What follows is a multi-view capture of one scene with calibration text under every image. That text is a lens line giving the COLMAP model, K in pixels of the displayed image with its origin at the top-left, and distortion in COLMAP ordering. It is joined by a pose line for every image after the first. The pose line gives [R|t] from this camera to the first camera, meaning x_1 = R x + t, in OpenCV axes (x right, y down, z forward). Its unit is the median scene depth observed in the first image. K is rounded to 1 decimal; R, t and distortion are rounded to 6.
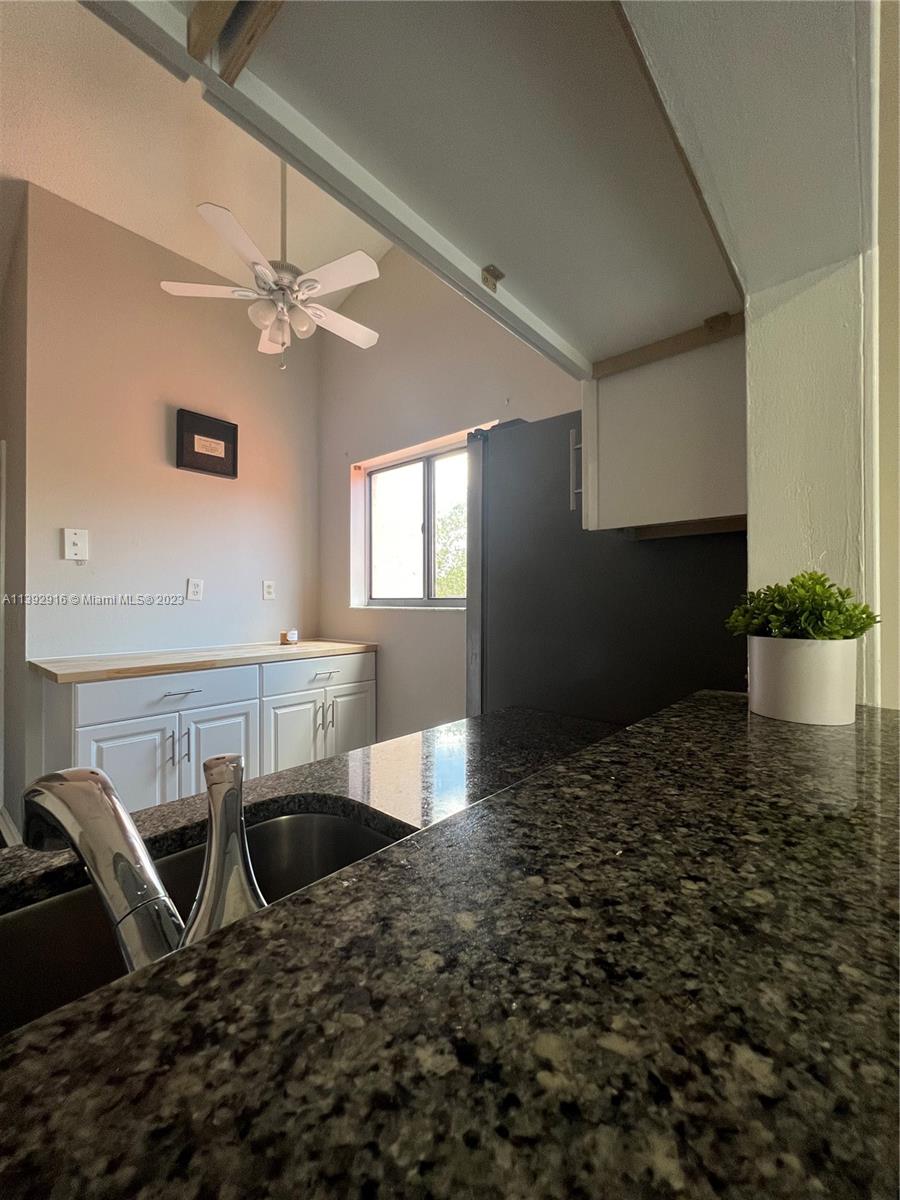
lens RADIAL K [[478.8, 0, 444.8], [0, 478.8, 599.9], [0, 0, 1]] dist [0.000986, 0.000417]
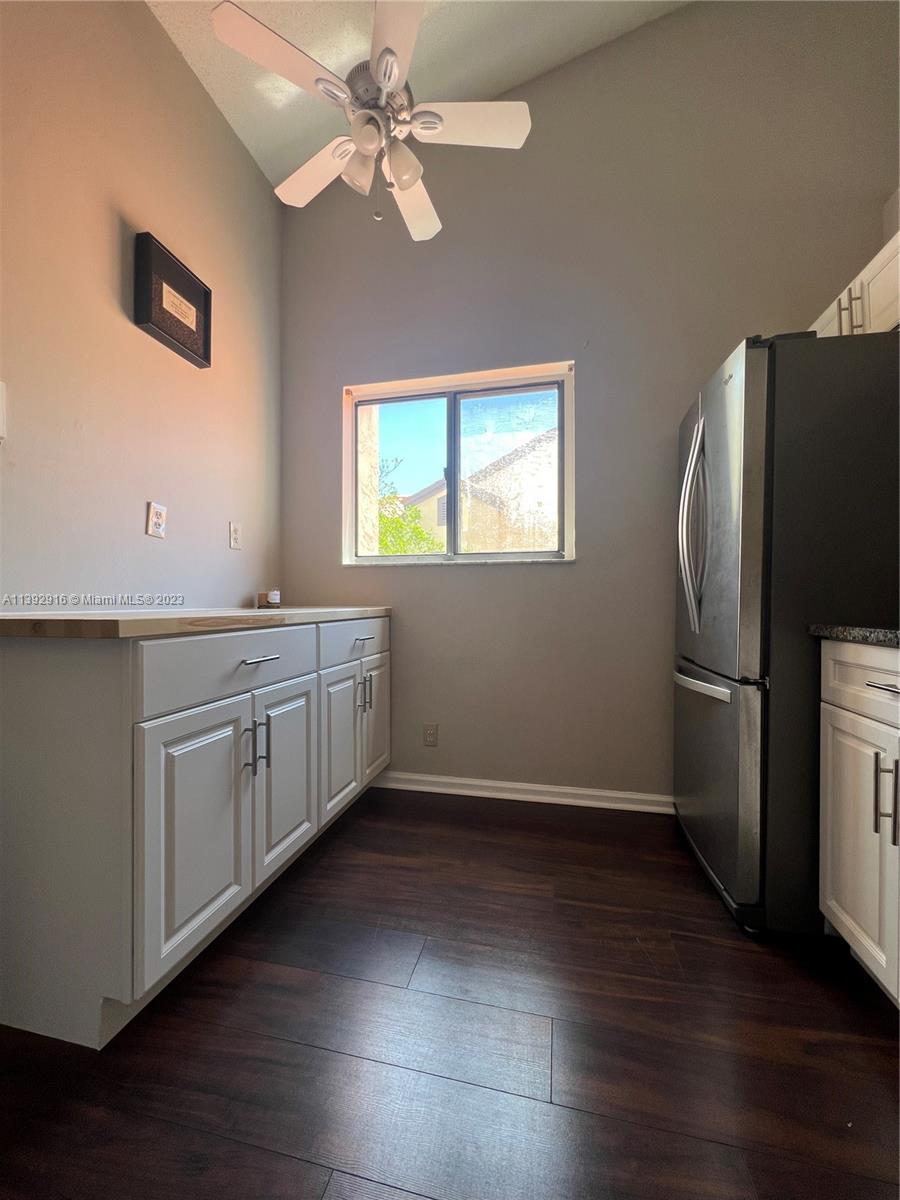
lens RADIAL K [[478.8, 0, 444.8], [0, 478.8, 599.9], [0, 0, 1]] dist [0.000986, 0.000417]
pose [[0.882827, 0.004309, 0.469678, -0.487429], [-0.003863, 0.999991, -0.001913, 0.087230], [-0.469682, -0.000126, 0.882836, 0.245458]]
